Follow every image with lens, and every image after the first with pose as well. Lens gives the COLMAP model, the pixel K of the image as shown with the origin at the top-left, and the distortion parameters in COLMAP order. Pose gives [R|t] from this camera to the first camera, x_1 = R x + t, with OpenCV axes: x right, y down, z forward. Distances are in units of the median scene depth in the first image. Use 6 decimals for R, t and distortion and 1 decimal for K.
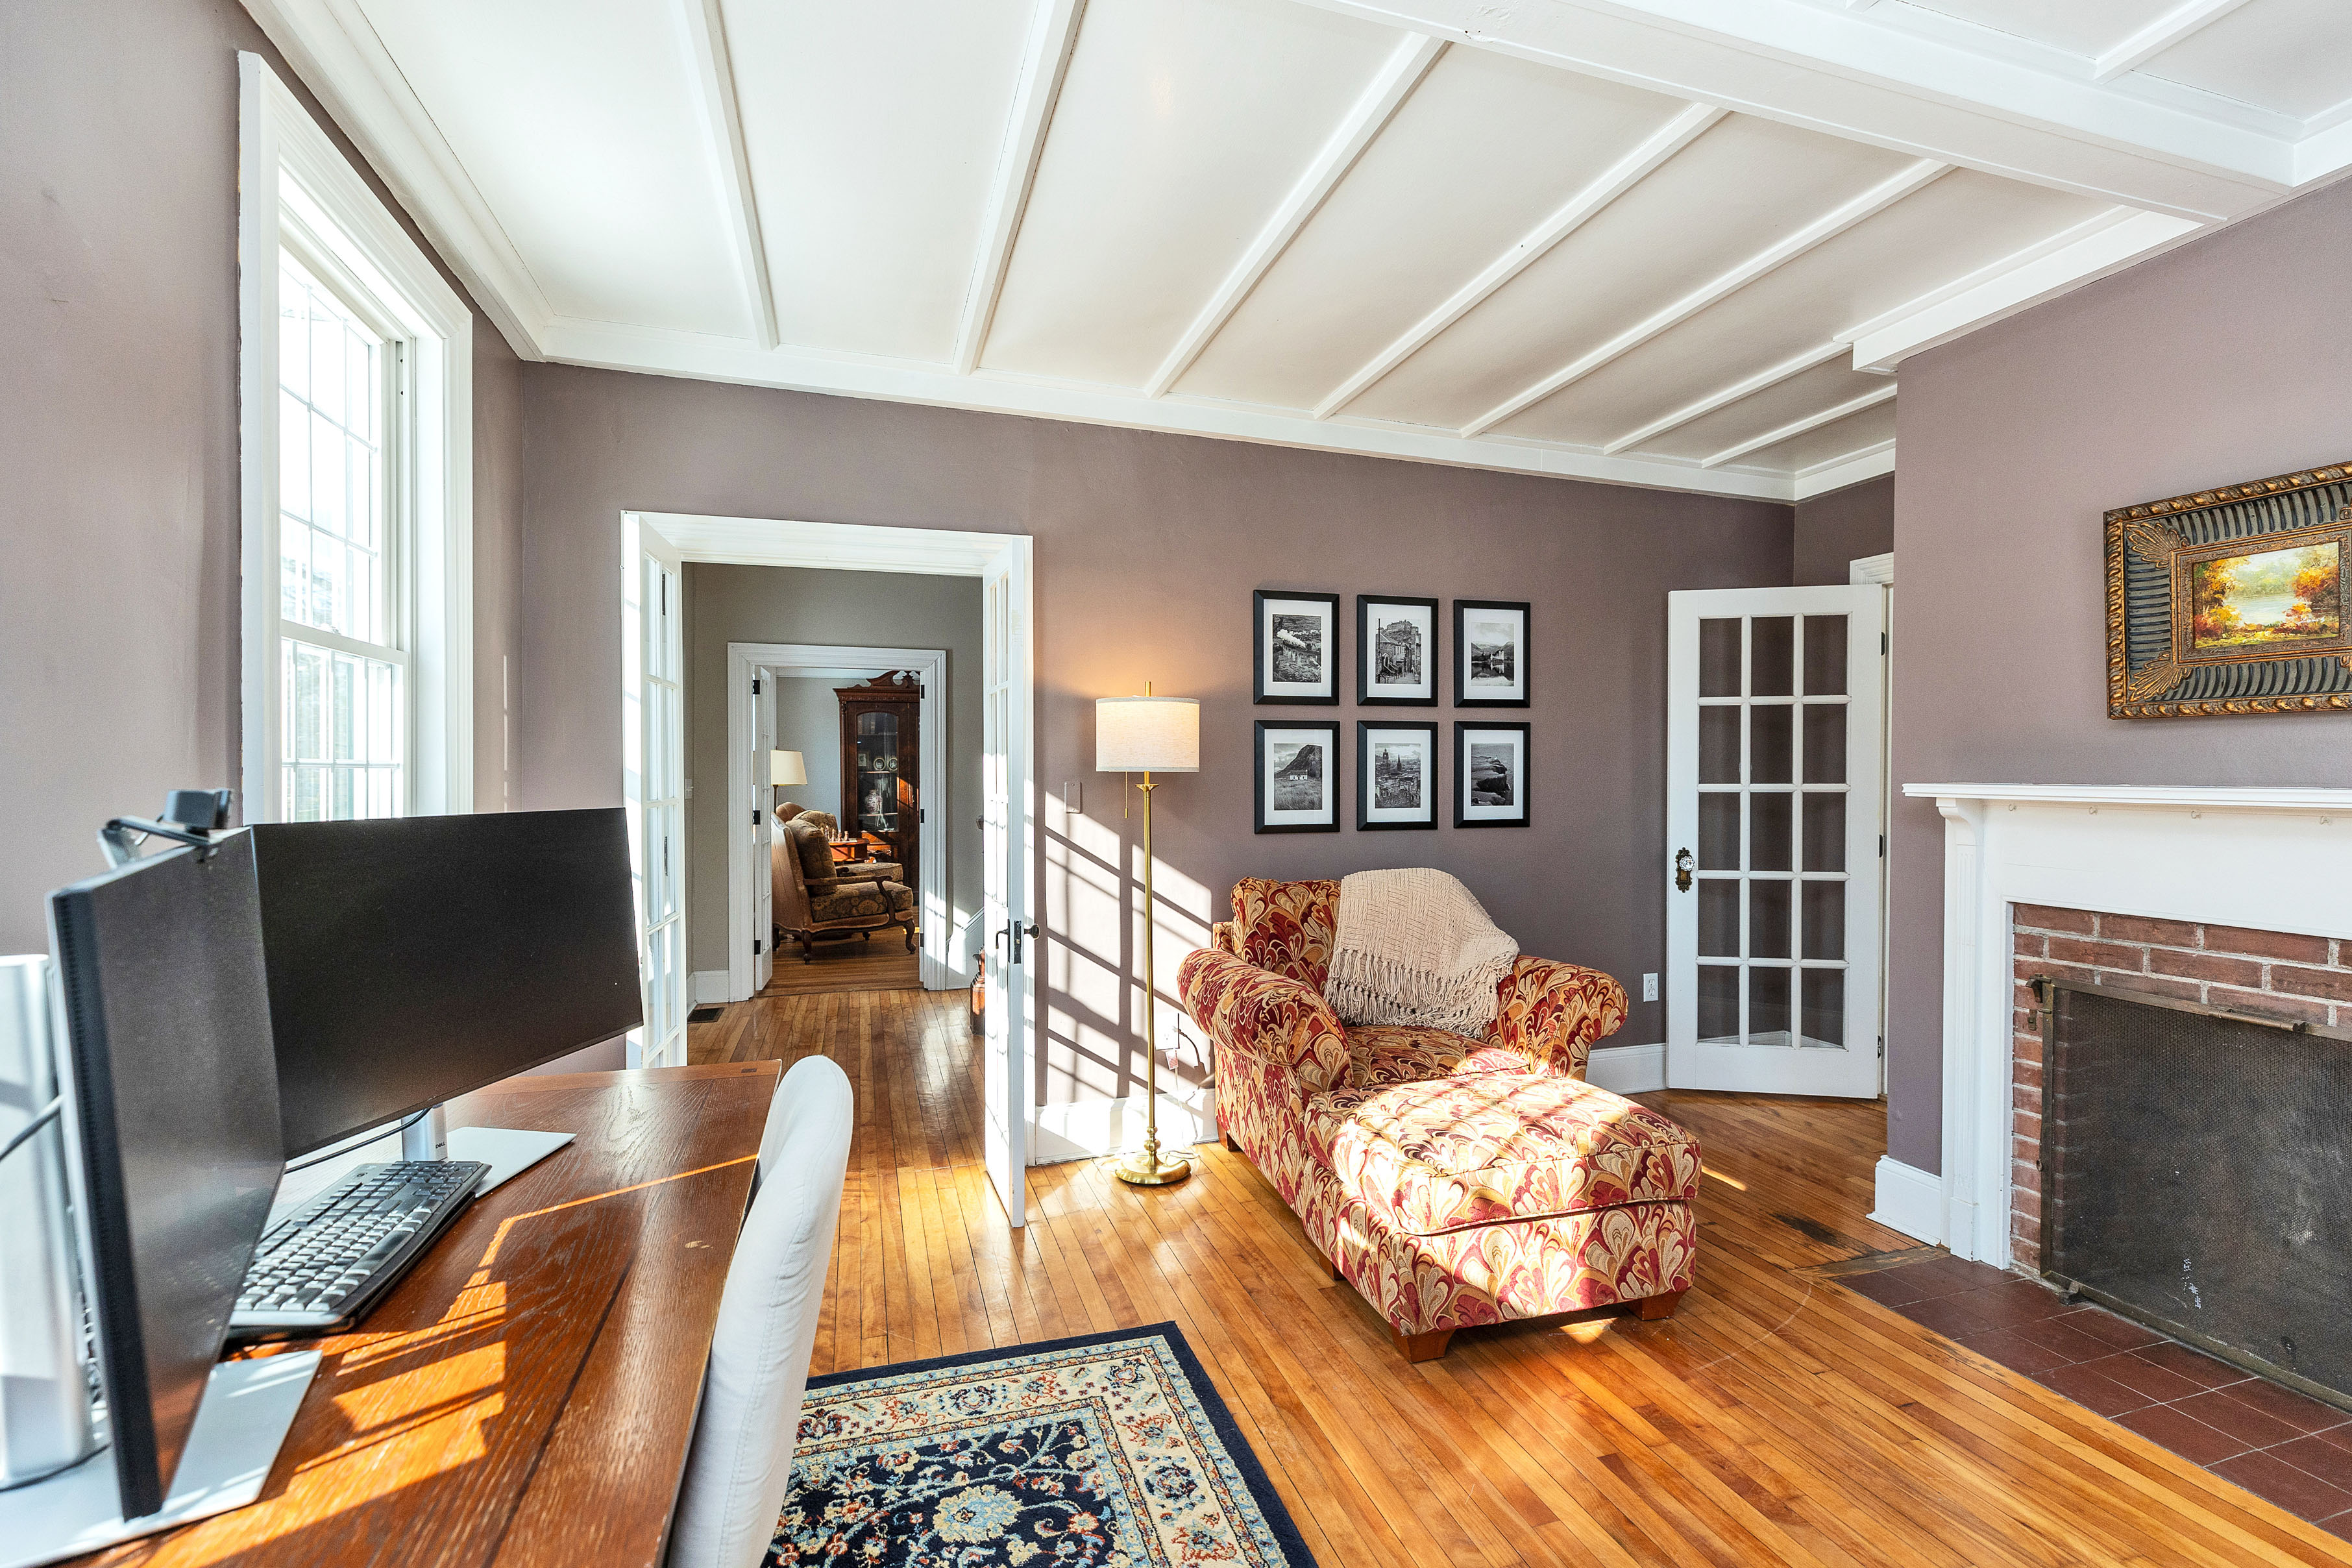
lens RADIAL K [[1044.0, 0, 1179.3], [0, 1044.0, 777.4], [0, 0, 1]] dist [0.002210, 0.000046]
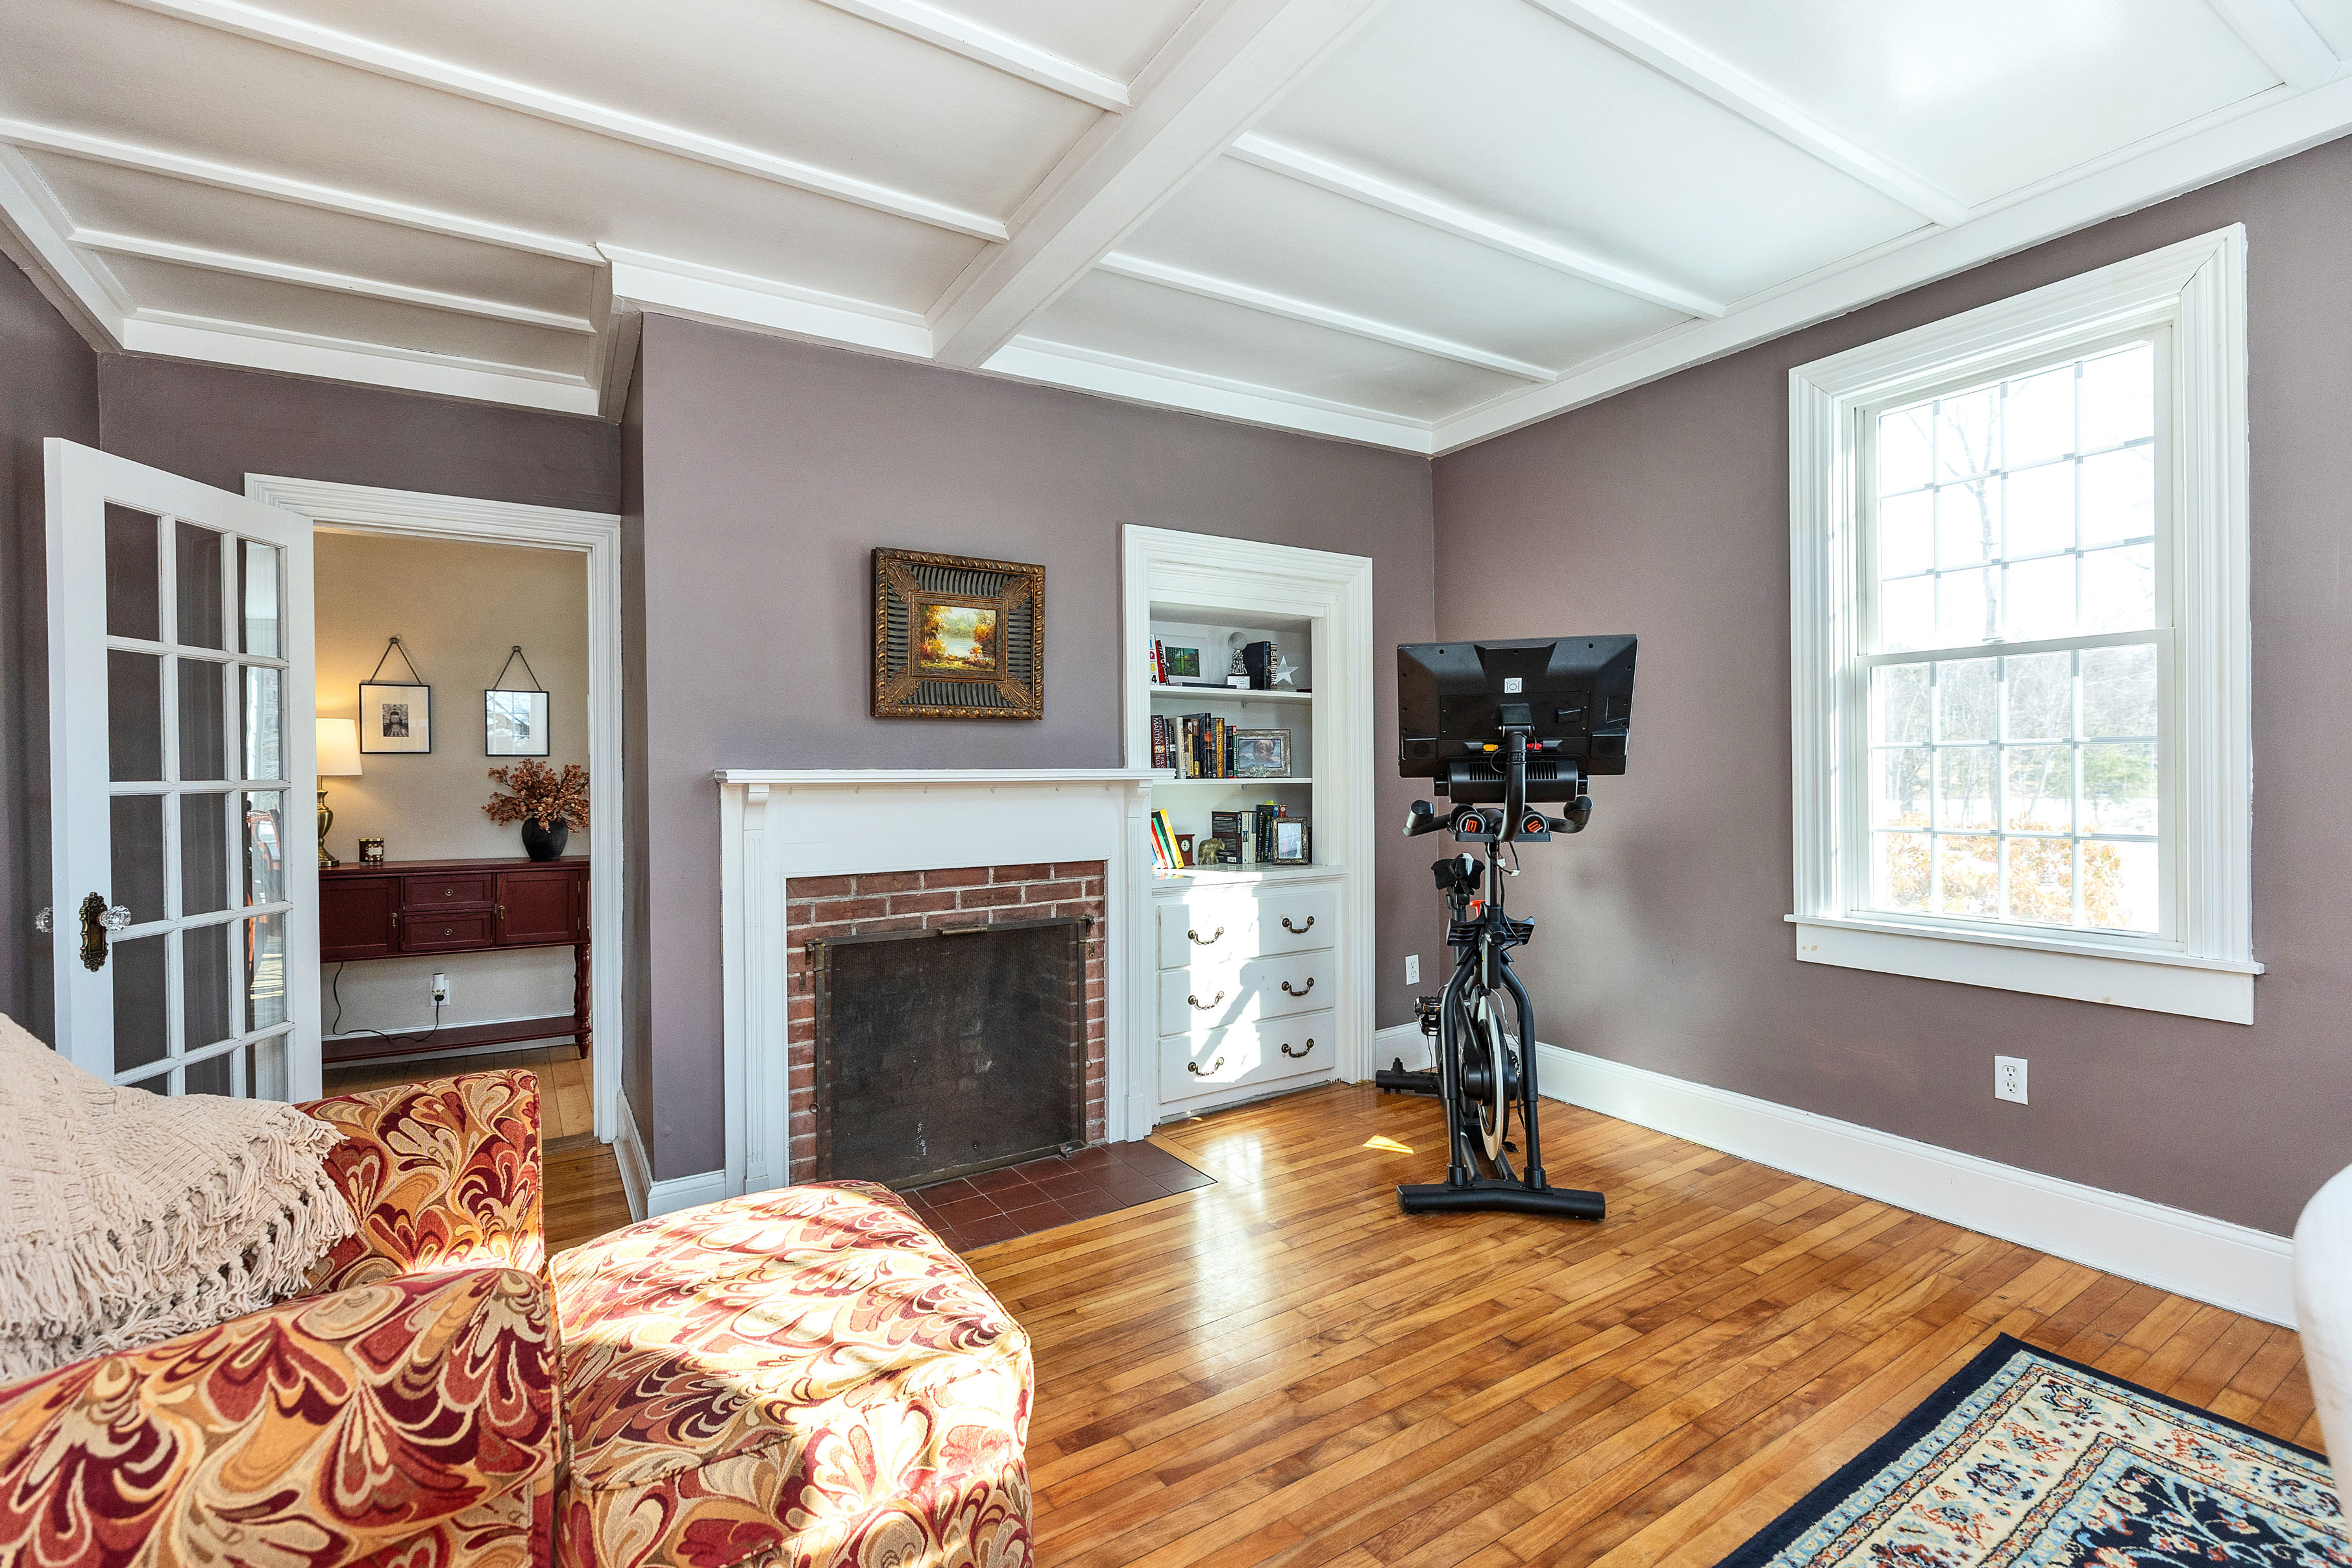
lens RADIAL K [[1044.0, 0, 1179.3], [0, 1044.0, 777.4], [0, 0, 1]] dist [0.002210, 0.000046]
pose [[-0.264245, 0.000945, 0.964455, -0.380404], [0.015593, 0.999873, 0.003292, 0.018193], [-0.964330, 0.015908, -0.264226, 0.949072]]
